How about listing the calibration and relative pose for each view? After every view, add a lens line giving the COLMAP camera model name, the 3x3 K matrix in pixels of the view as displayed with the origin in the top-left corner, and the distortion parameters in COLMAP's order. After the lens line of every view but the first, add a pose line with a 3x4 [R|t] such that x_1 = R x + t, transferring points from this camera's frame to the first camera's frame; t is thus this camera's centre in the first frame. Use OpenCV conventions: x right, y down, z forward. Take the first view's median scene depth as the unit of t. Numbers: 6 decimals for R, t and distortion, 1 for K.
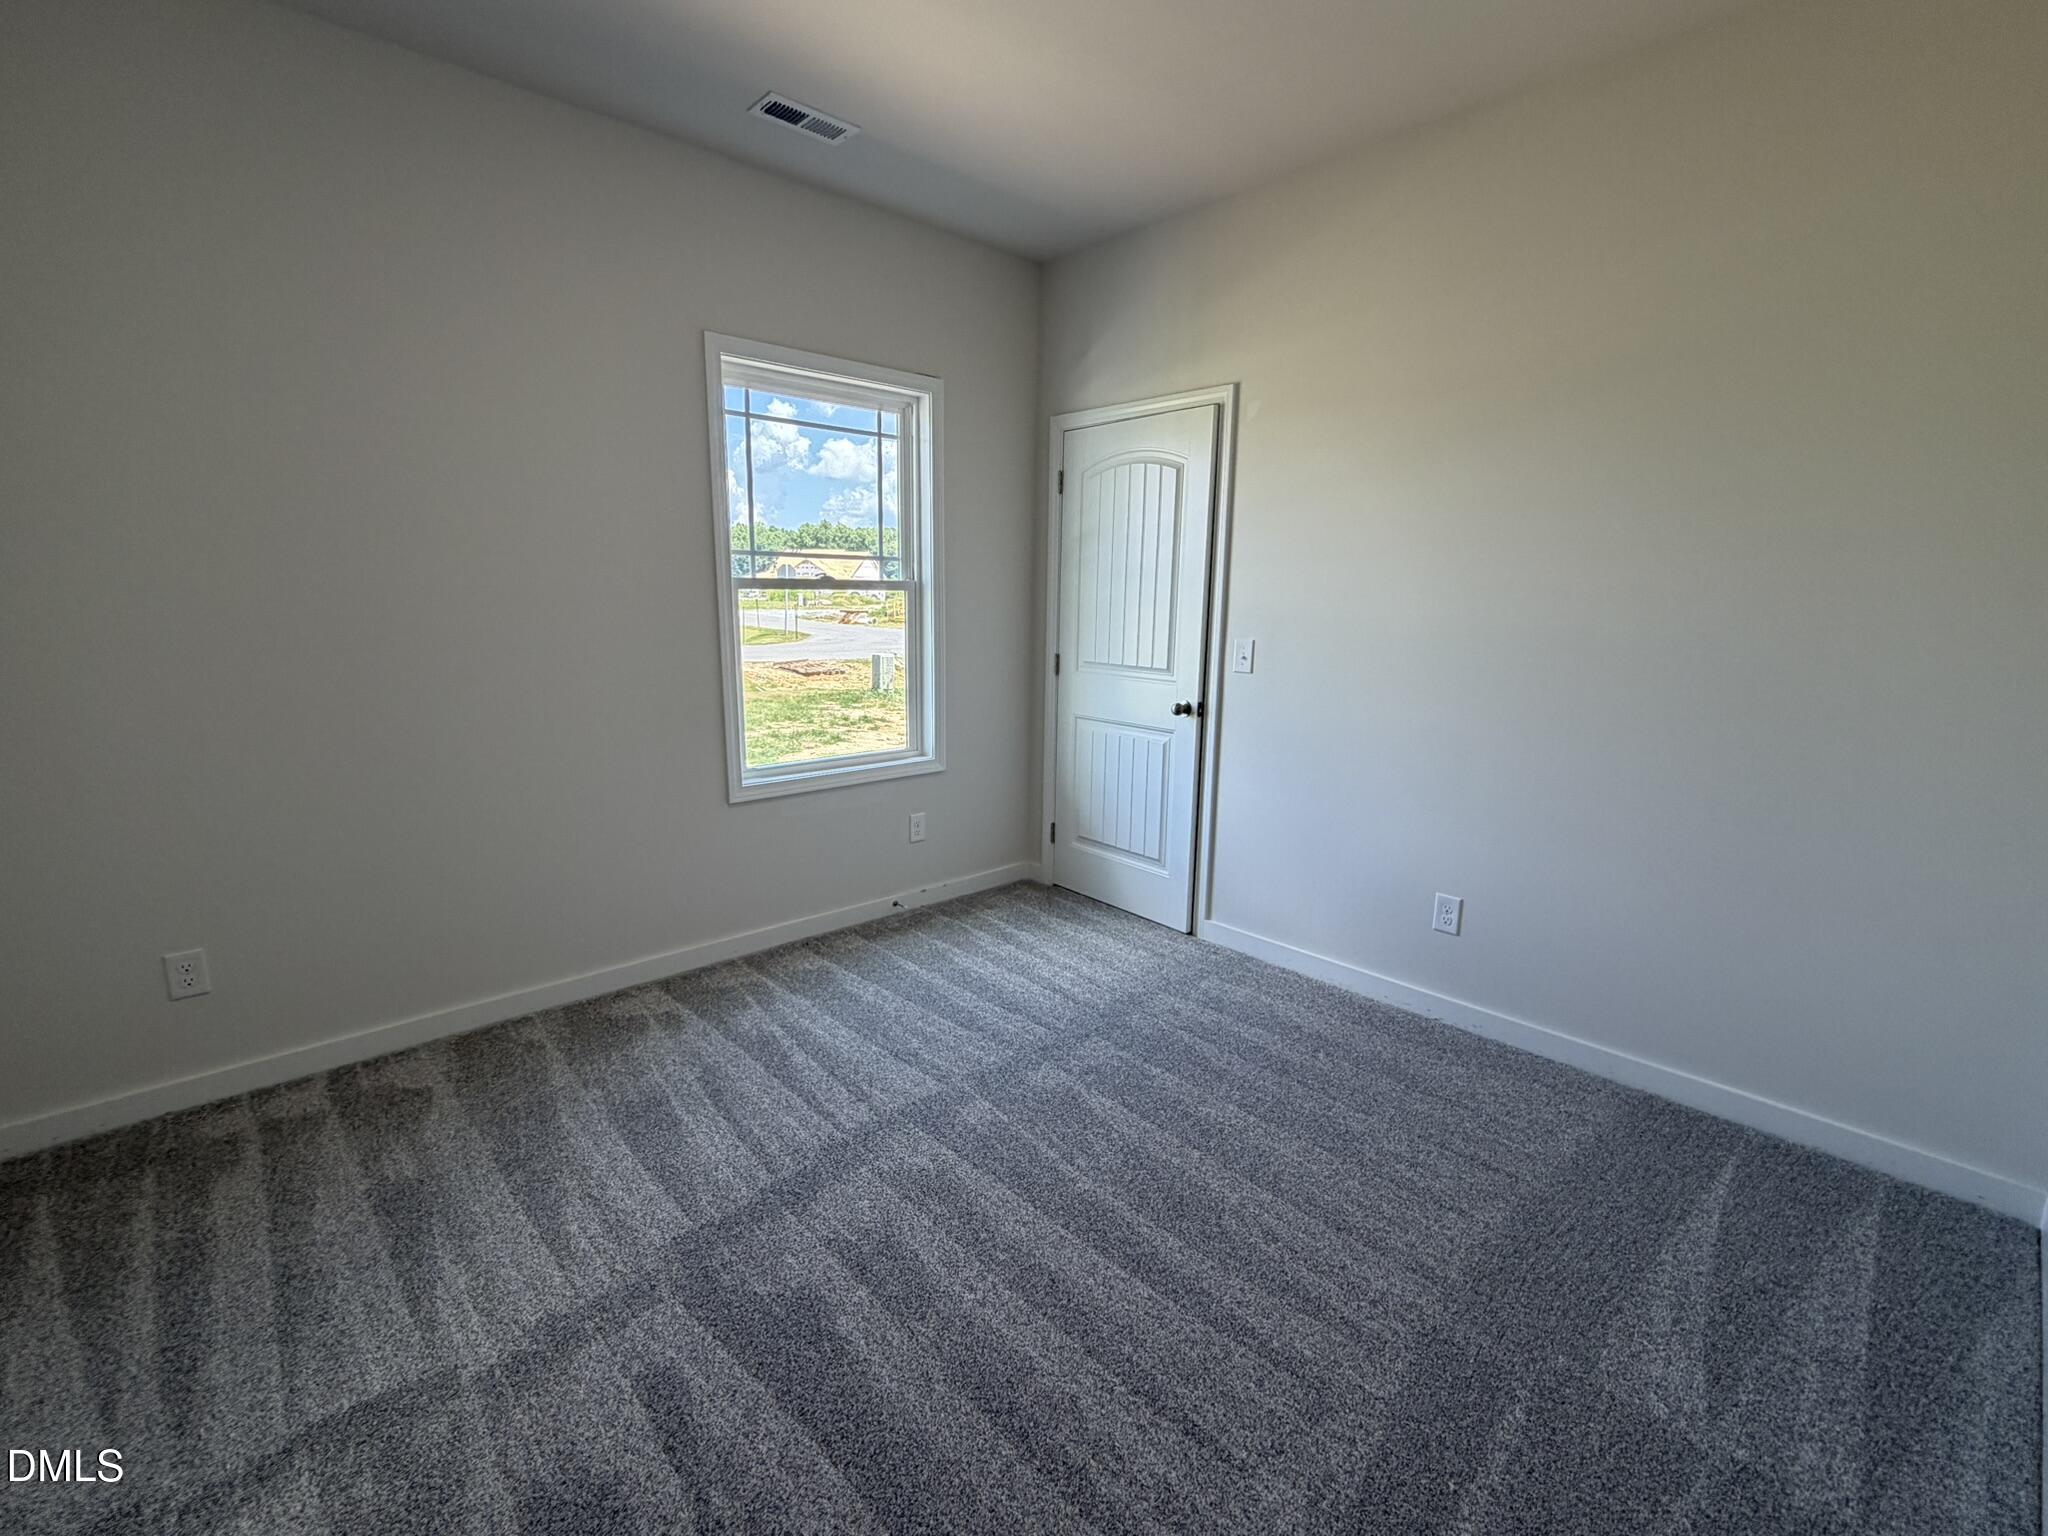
lens RADIAL K [[915.5, 0, 1024.0], [0, 915.5, 768.0], [0, 0, 1]] dist [0.000814, 0.000208]
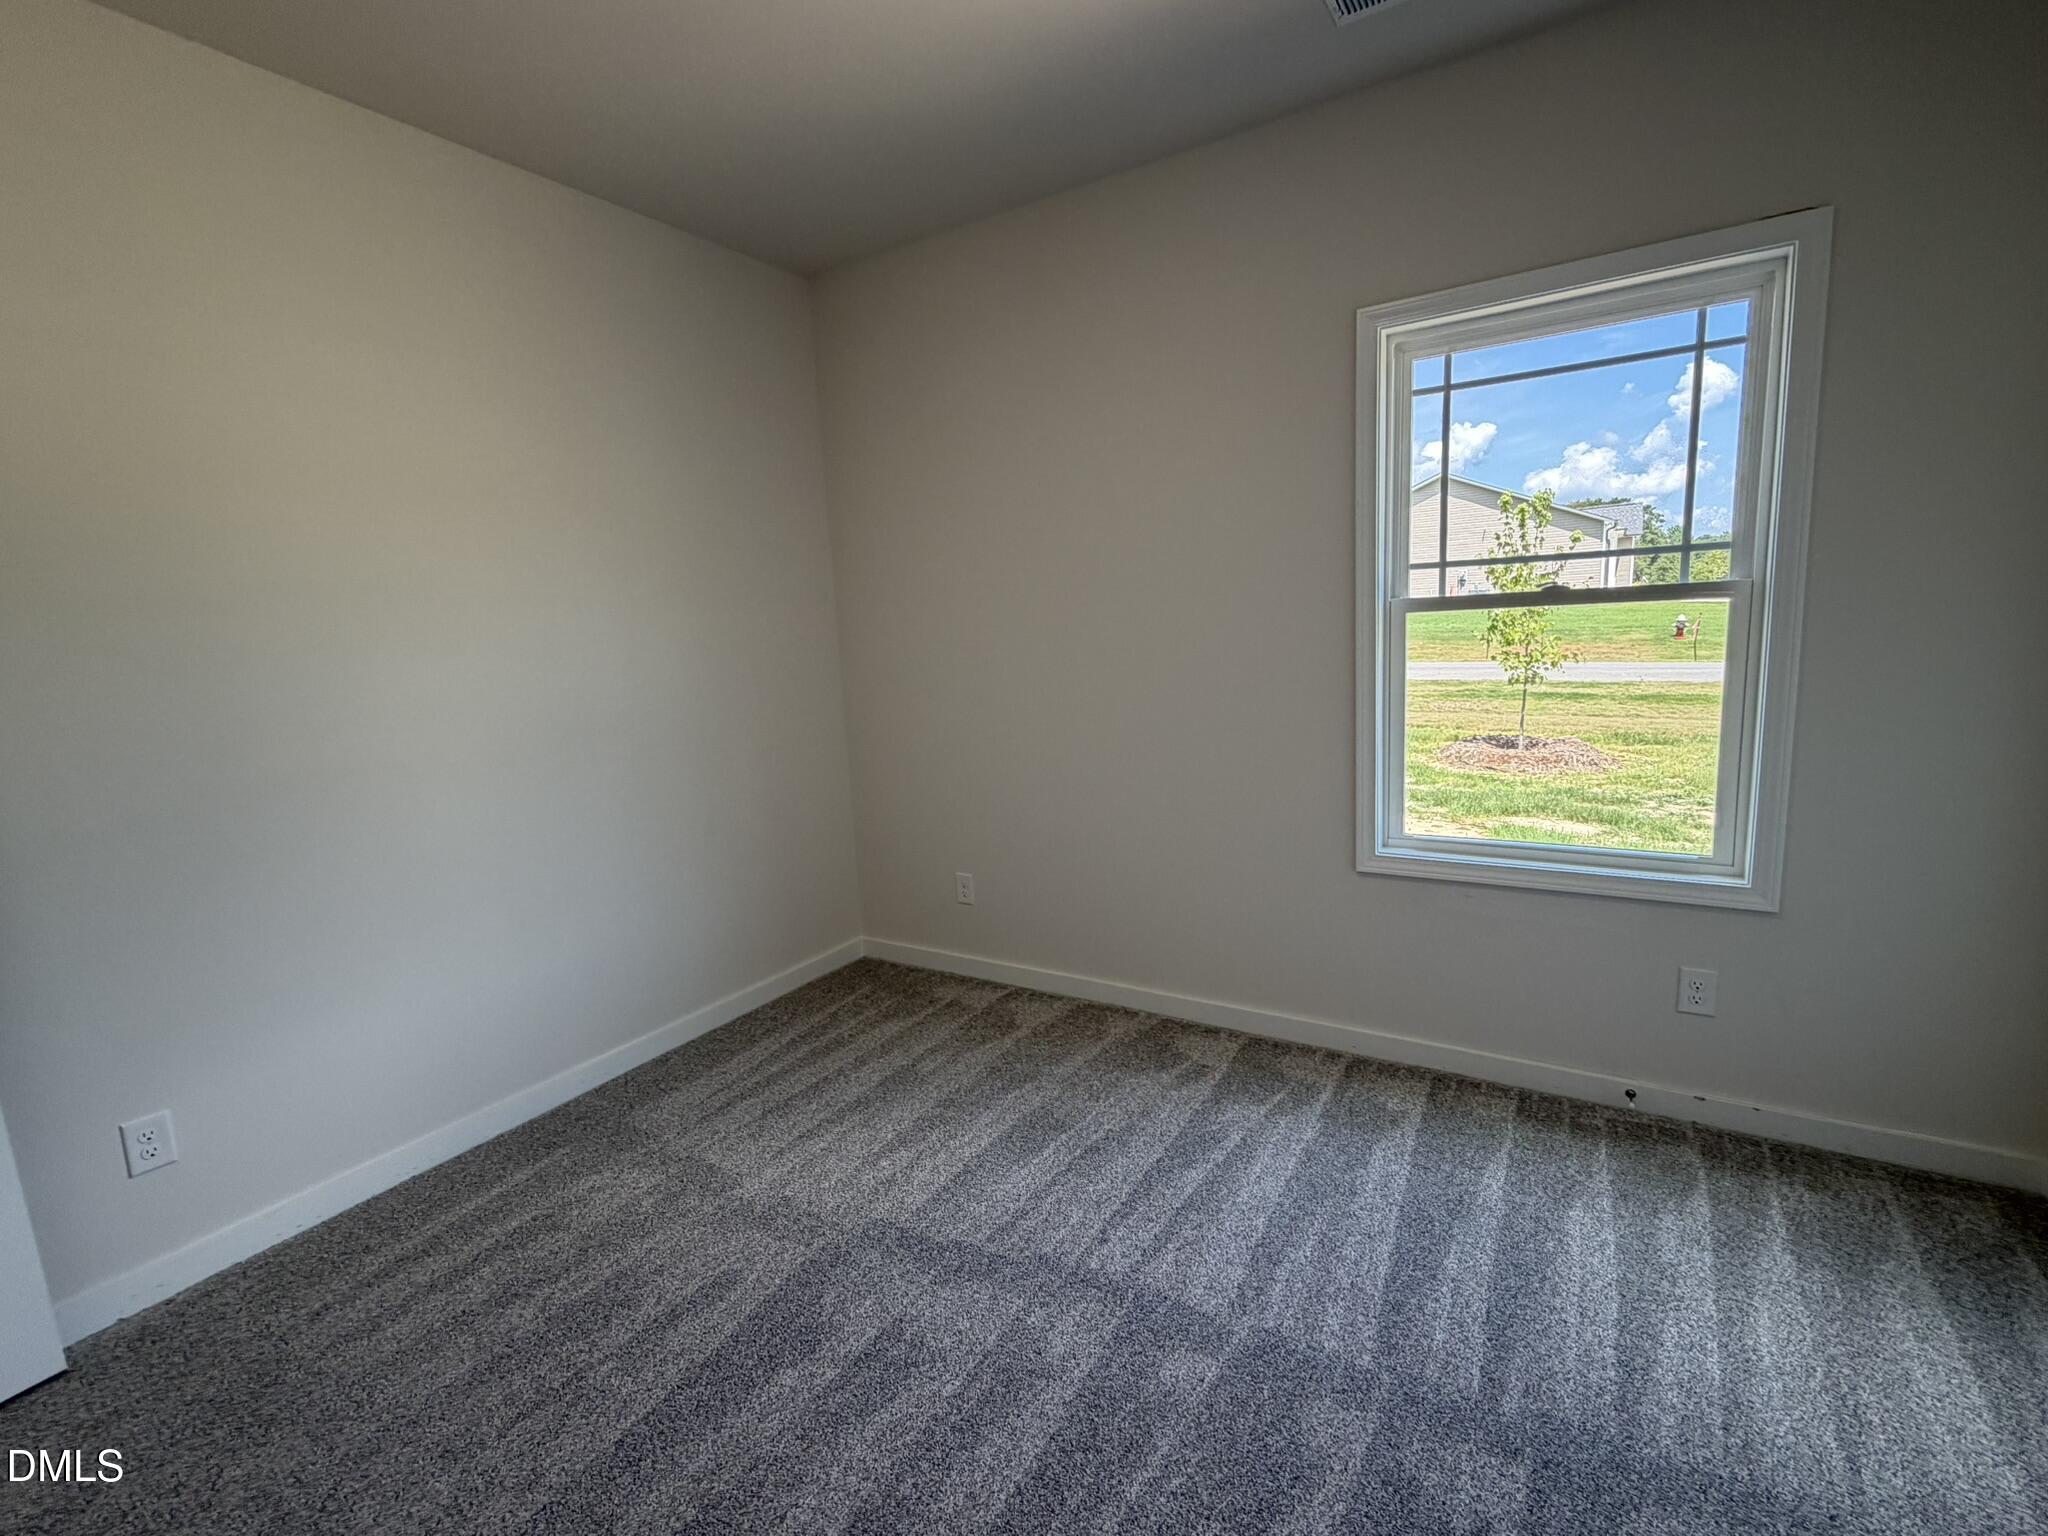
lens RADIAL K [[915.5, 0, 1024.0], [0, 915.5, 768.0], [0, 0, 1]] dist [0.000814, 0.000208]
pose [[0.252983, 0.126798, -0.959126, 0.454818], [-0.129701, 0.986870, 0.096255, -0.110408], [0.958737, 0.100049, 0.266107, 0.554813]]
